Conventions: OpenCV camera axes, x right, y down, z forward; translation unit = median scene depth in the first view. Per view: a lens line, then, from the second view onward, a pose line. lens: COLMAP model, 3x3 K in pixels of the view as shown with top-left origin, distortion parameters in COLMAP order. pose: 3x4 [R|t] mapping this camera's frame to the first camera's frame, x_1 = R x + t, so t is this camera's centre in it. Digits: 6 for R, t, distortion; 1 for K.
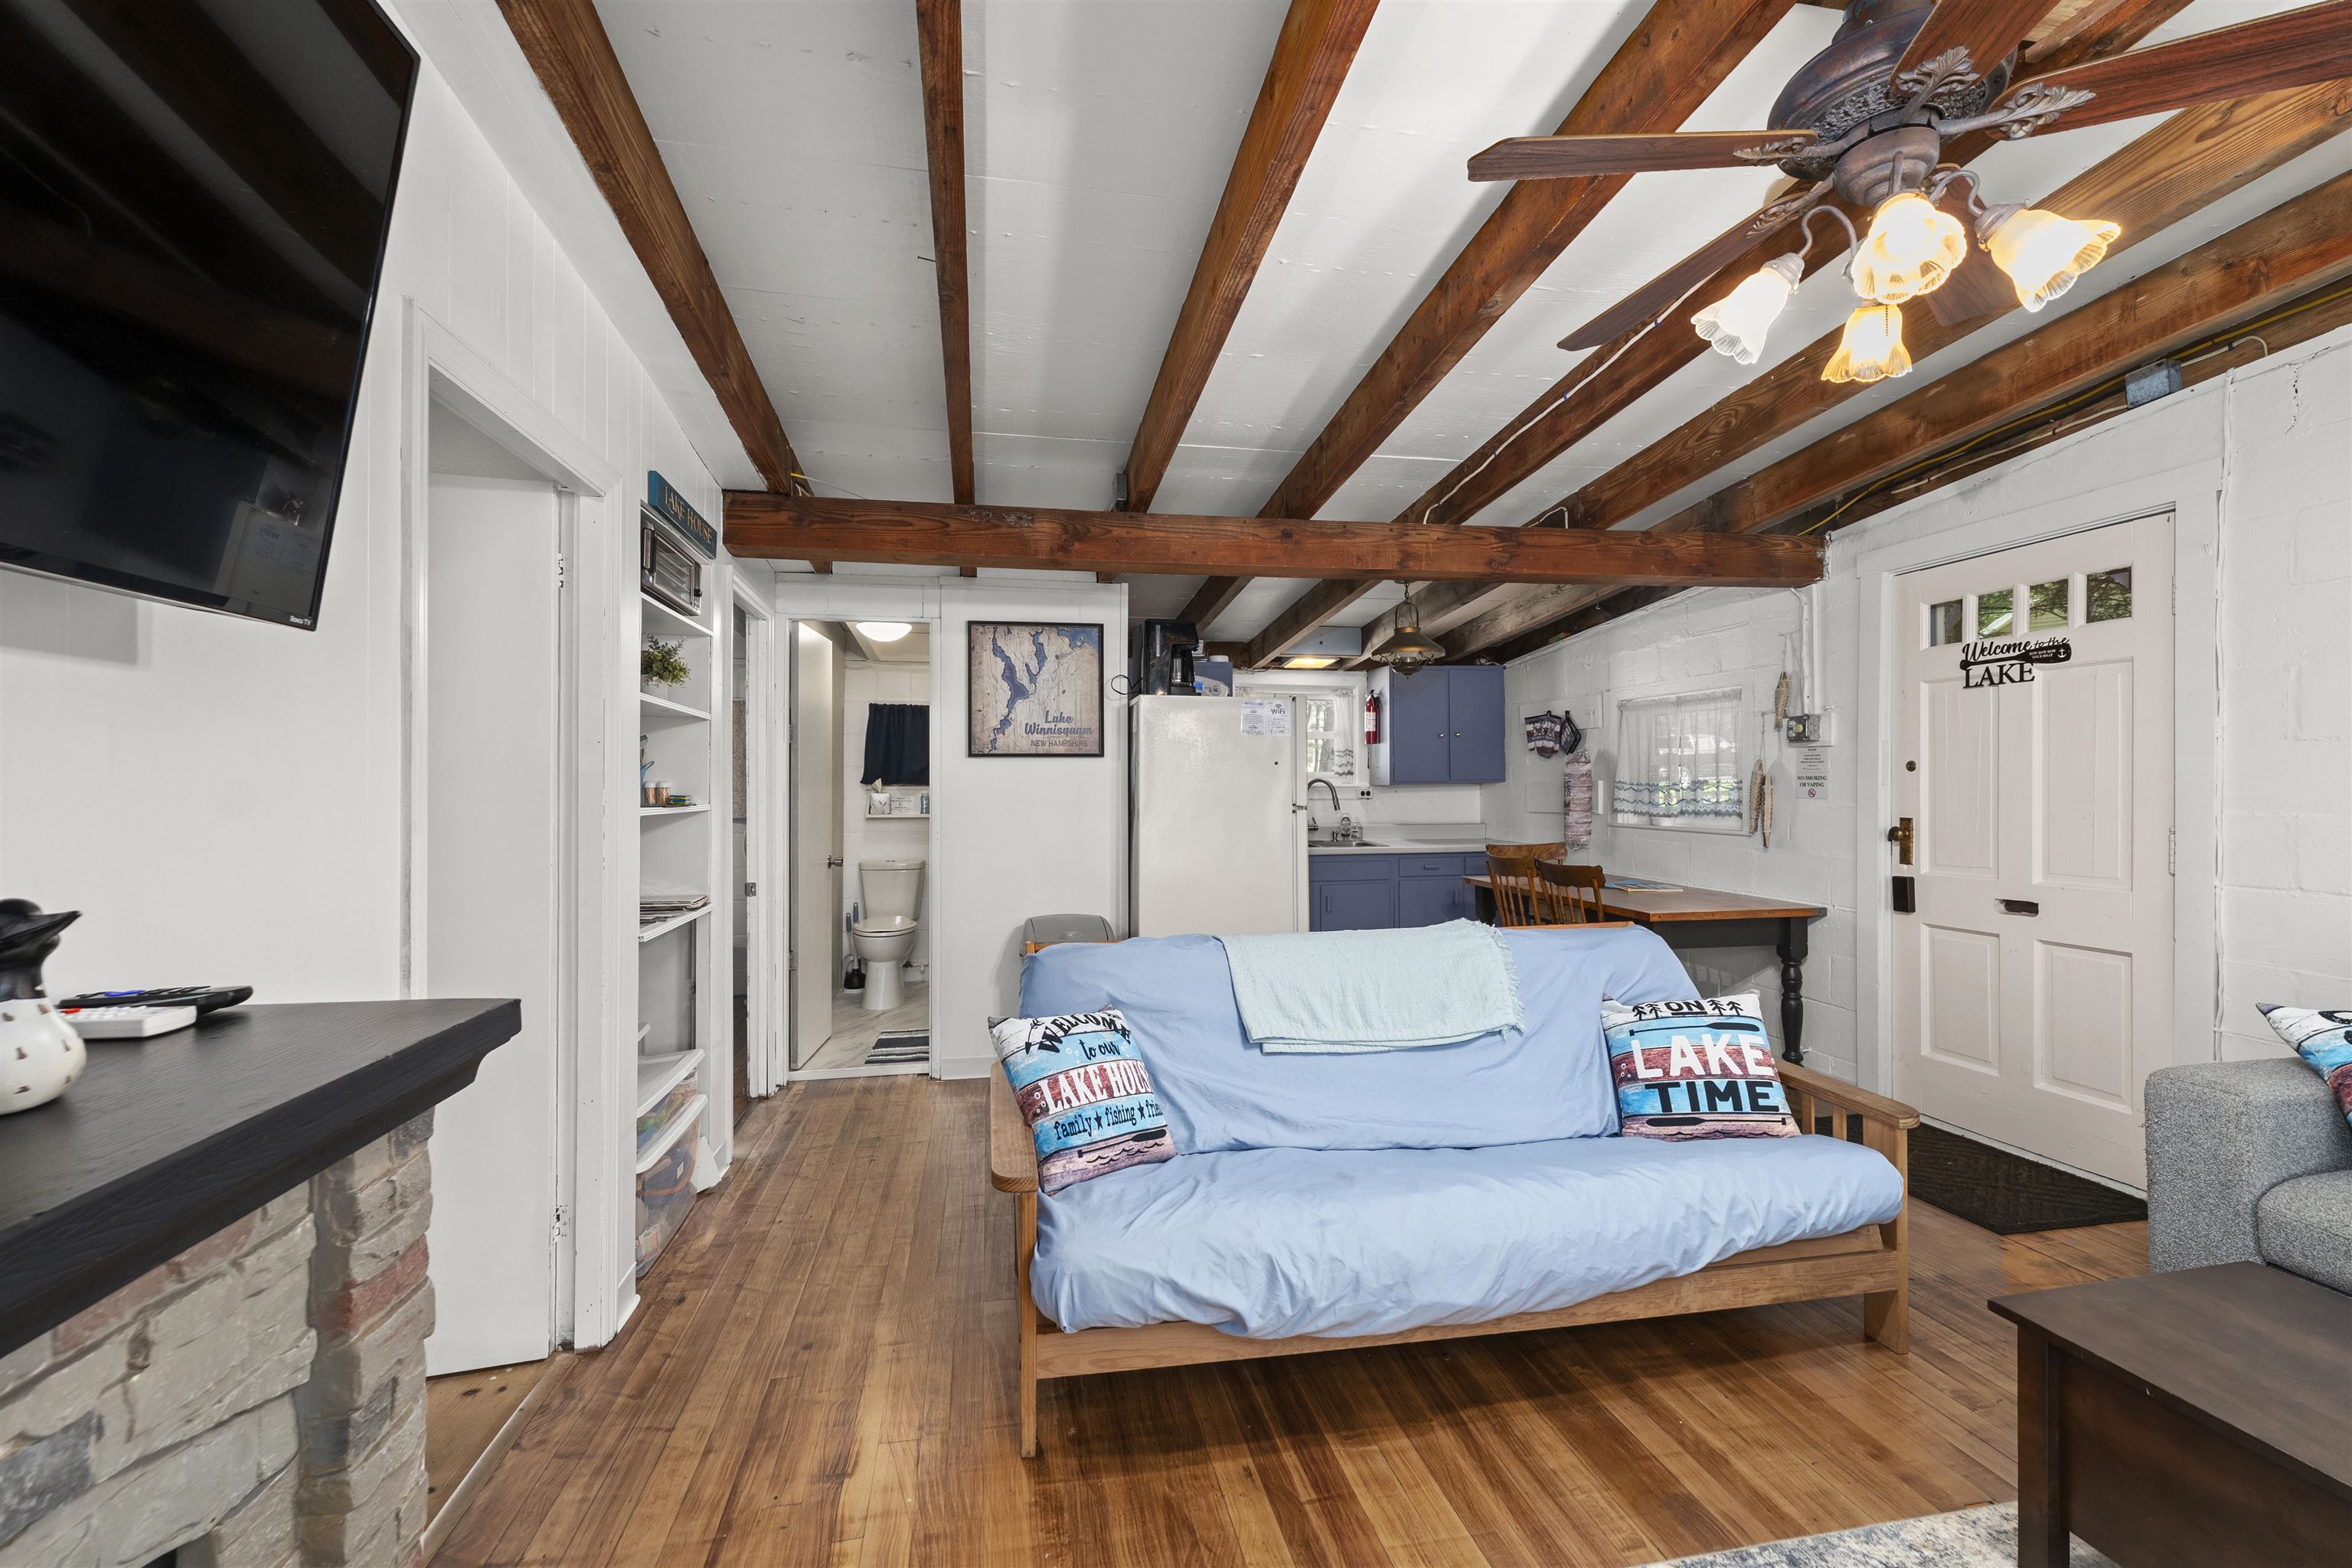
lens RADIAL K [[979.8, 0, 1157.3], [0, 979.8, 774.5], [0, 0, 1]] dist [0.004886, -0.000018]
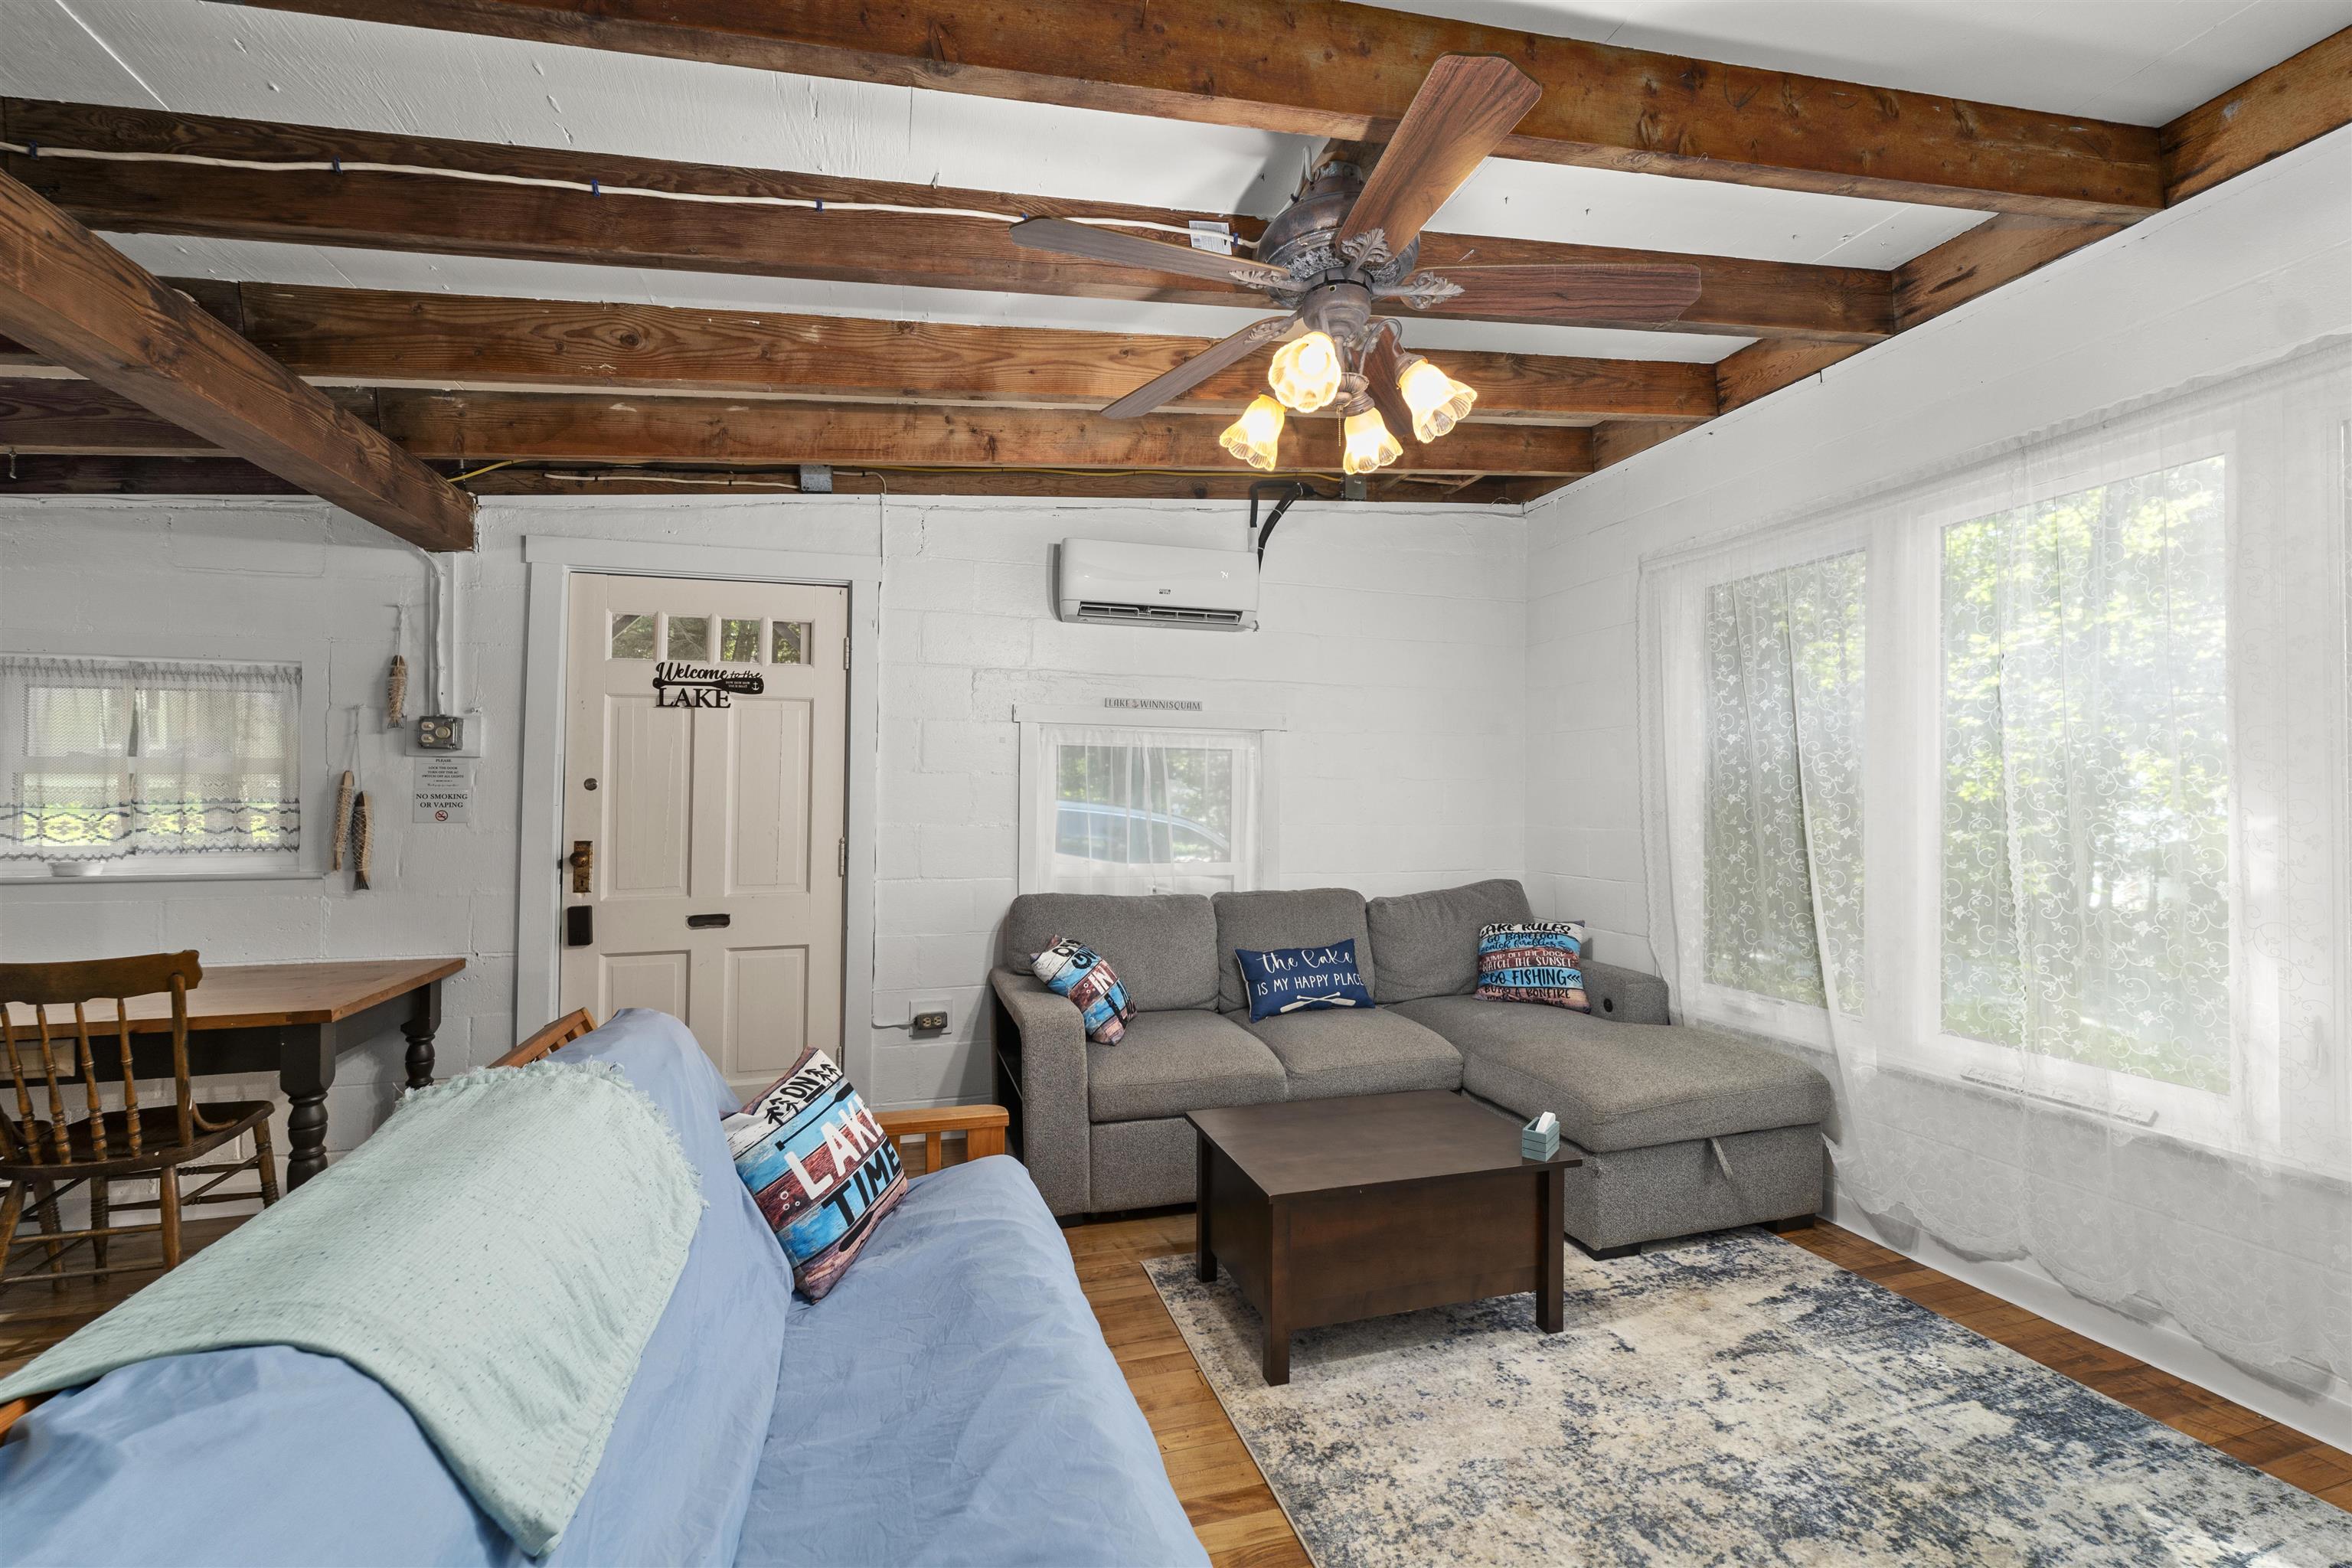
lens RADIAL K [[979.8, 0, 1173.9], [0, 979.8, 782.9], [0, 0, 1]] dist [0.004886, -0.000018]
pose [[-0.109159, 0.019332, 0.993836, -0.208255], [-0.009755, 0.999742, -0.020518, 0.003602], [-0.993976, -0.011935, -0.108942, 0.585877]]
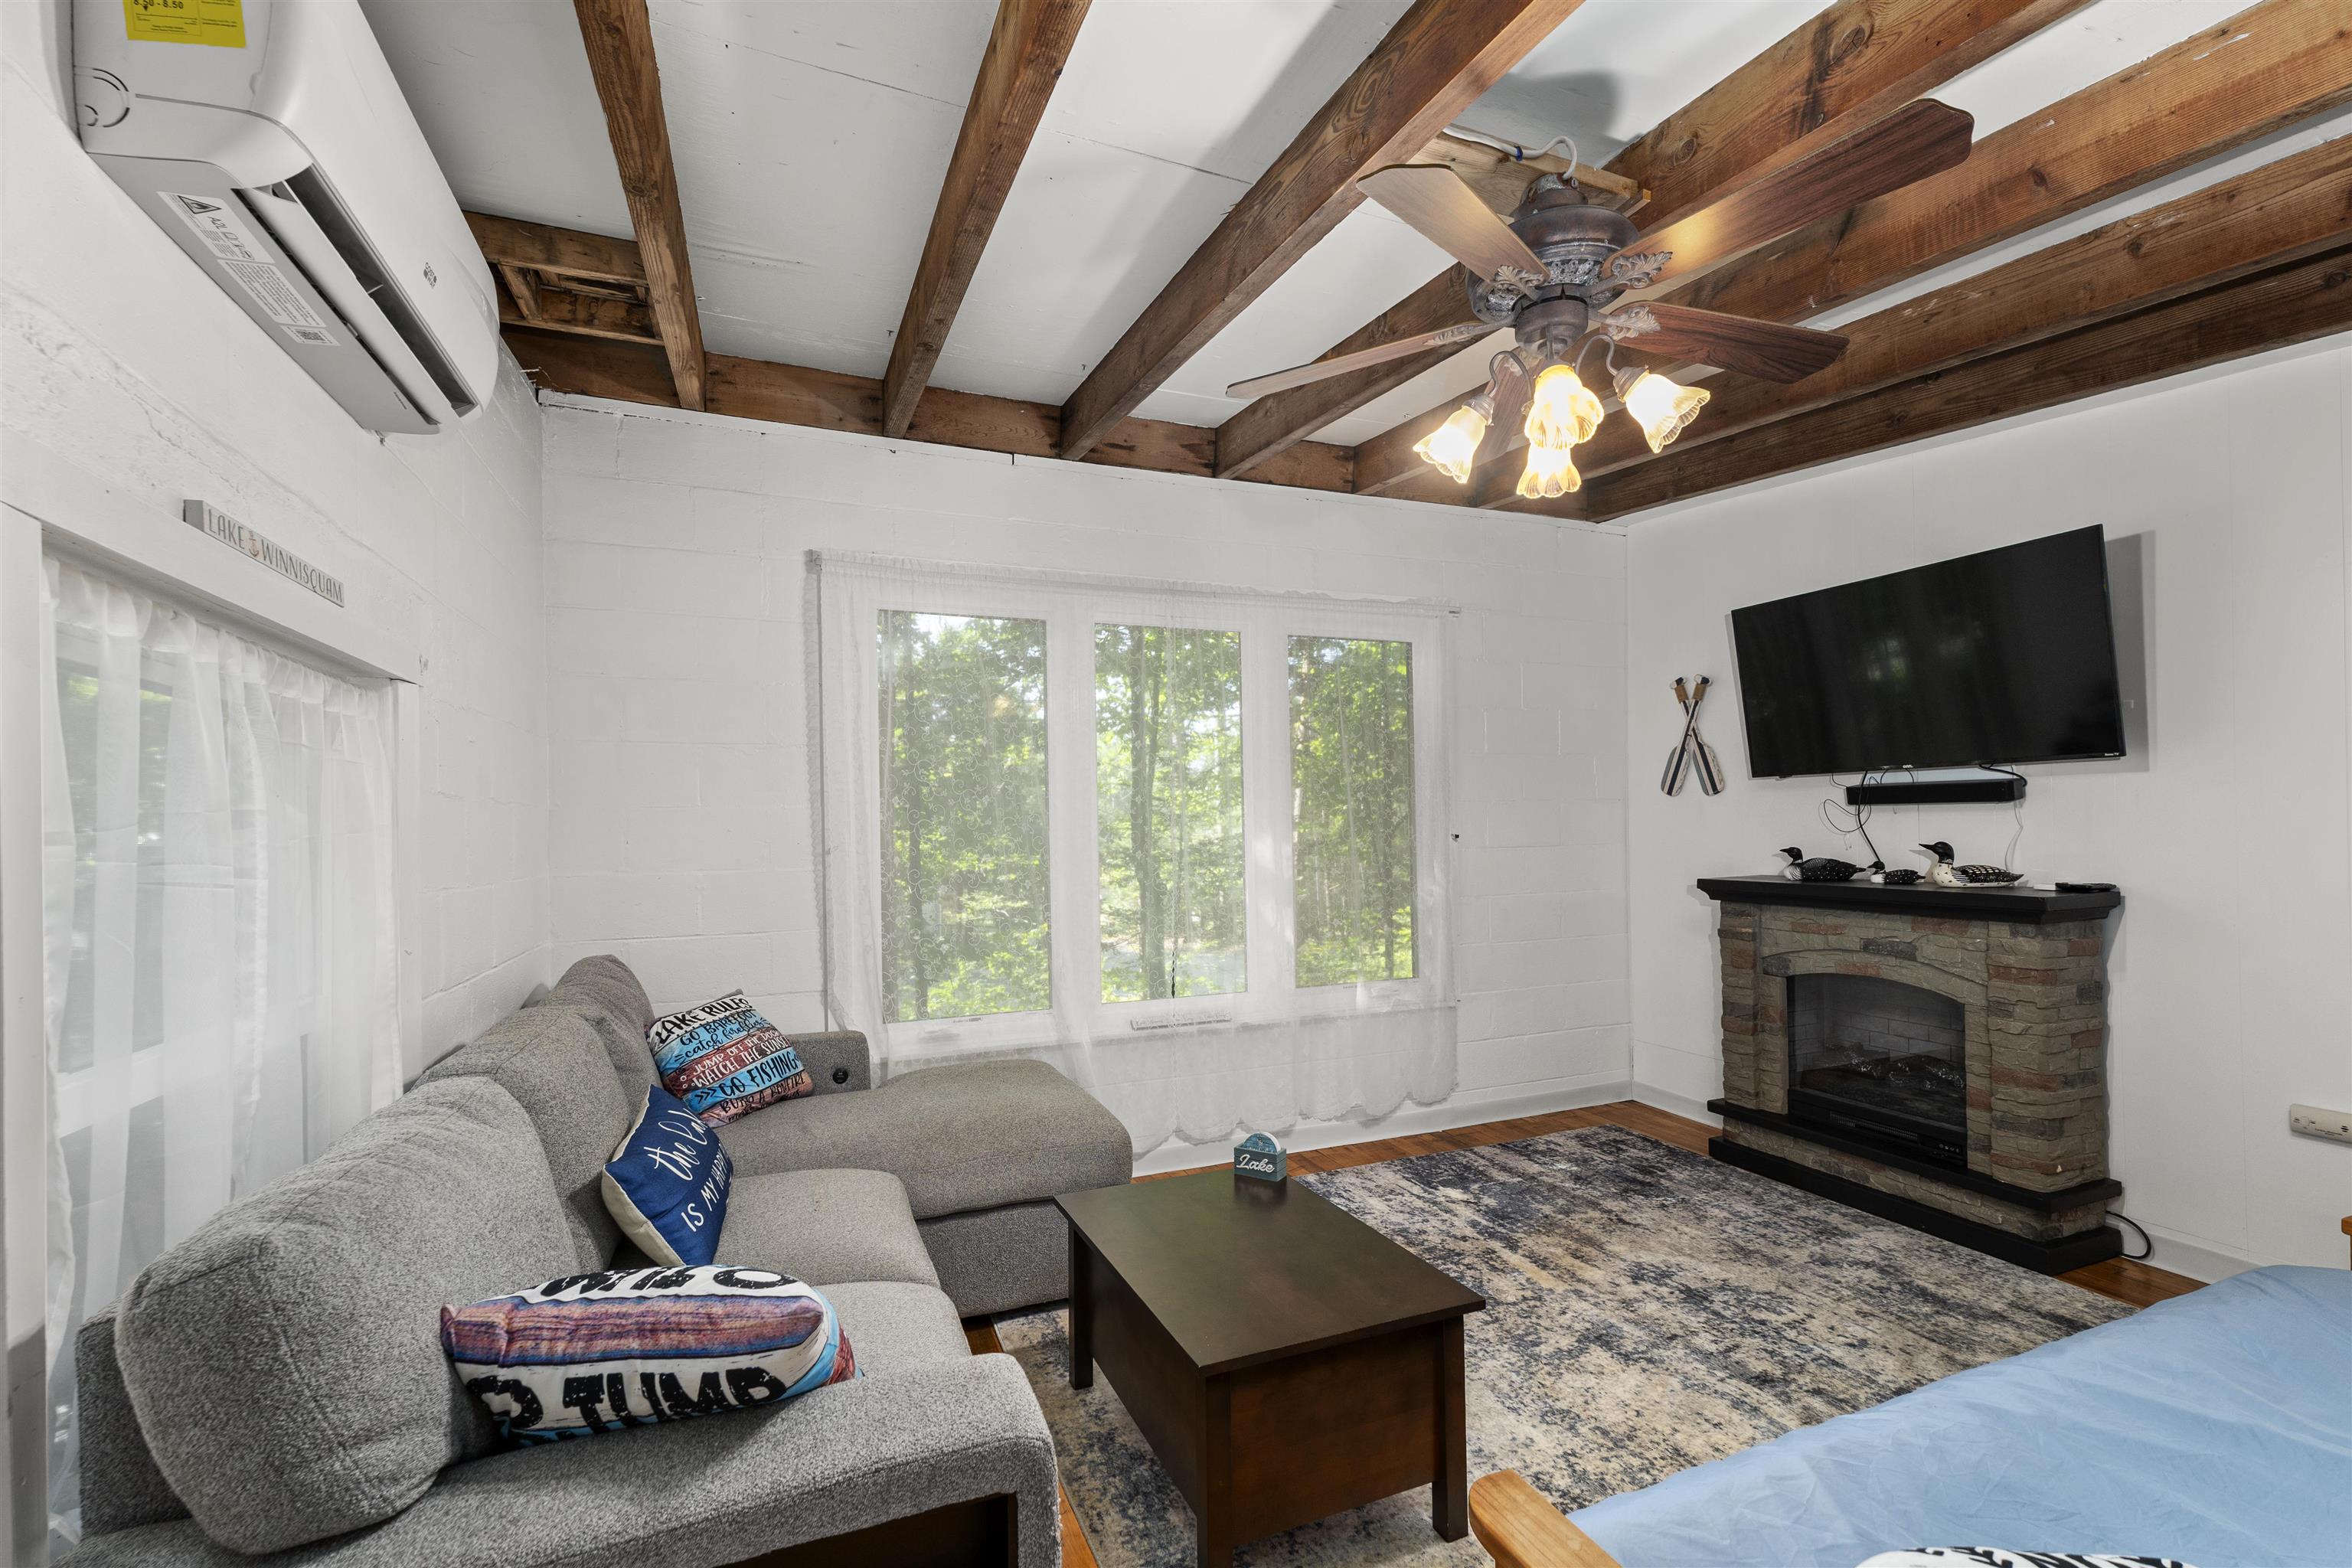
lens RADIAL K [[979.8, 0, 1169.8], [0, 979.8, 825.4], [0, 0, 1]] dist [0.004886, -0.000018]
pose [[-0.979983, 0.017254, -0.198330, 0.642704], [0.018983, 0.999797, -0.006821, 0.001740], [0.198172, -0.010450, -0.980112, 0.921356]]
